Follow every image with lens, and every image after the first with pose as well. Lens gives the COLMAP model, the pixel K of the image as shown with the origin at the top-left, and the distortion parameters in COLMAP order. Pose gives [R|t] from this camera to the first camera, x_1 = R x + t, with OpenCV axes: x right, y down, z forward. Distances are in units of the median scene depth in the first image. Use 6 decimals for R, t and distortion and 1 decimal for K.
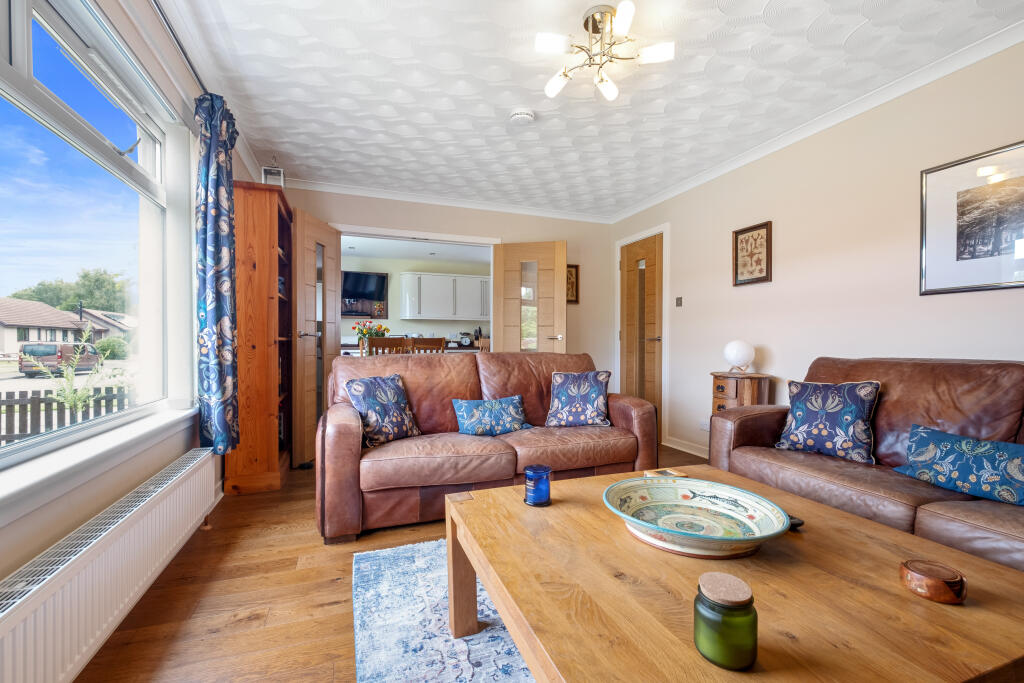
lens RADIAL K [[441.1, 0, 520.3], [0, 441.1, 345.1], [0, 0, 1]] dist [0.001514, -0.004535]
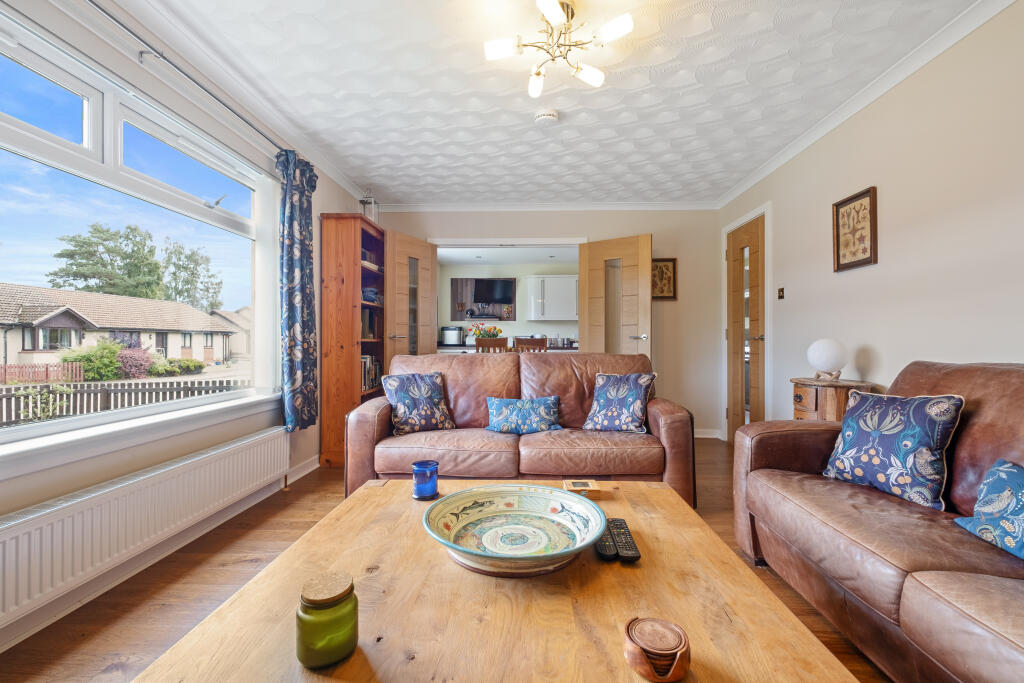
lens RADIAL K [[441.1, 0, 527.4], [0, 441.1, 338.2], [0, 0, 1]] dist [0.001514, -0.004535]
pose [[0.928279, -0.006815, -0.371821, 0.341685], [0.001031, 0.999875, -0.015752, -0.000629], [0.371882, 0.014239, 0.928171, 0.059755]]
